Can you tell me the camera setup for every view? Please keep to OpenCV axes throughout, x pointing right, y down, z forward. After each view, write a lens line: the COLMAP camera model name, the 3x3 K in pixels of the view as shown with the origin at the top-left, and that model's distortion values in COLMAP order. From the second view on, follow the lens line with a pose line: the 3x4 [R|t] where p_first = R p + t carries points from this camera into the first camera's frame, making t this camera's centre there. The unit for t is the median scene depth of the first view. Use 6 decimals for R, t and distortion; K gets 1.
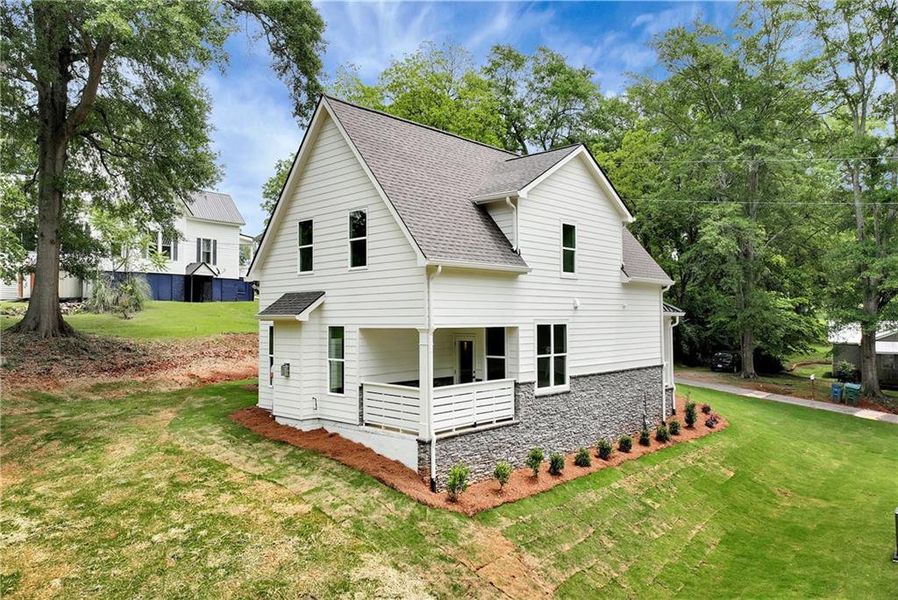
lens RADIAL K [[634.5, 0, 451.1], [0, 634.5, 300.4], [0, 0, 1]] dist [0.005691, 0.000984]
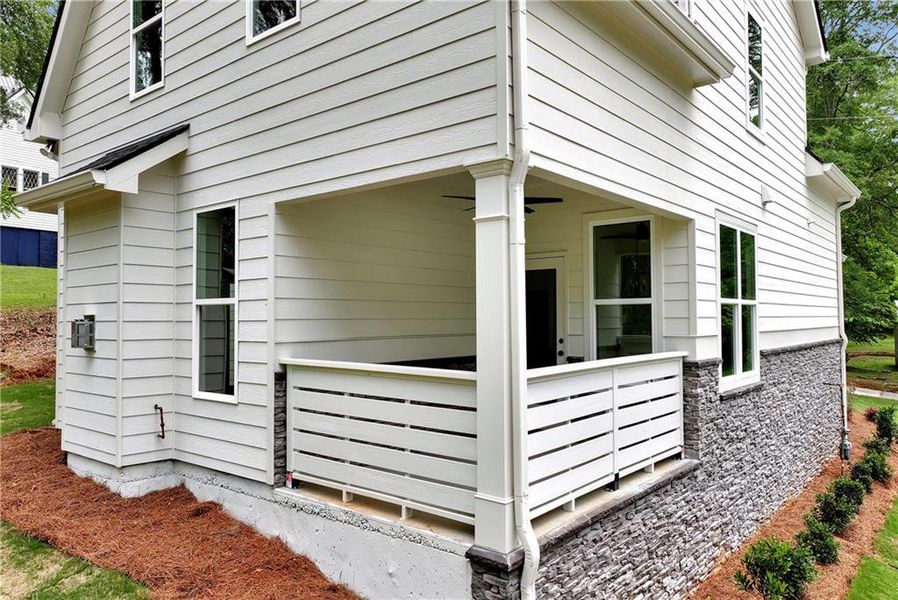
lens RADIAL K [[647.4, 0, 449.0], [0, 647.4, 300.0], [0, 0, 1]] dist [0.000698, -0.000609]
pose [[0.998077, 0.000494, 0.061985, -0.070066], [-0.000472, 1.000000, -0.000369, 0.092657], [-0.061985, 0.000339, 0.998077, 0.619672]]
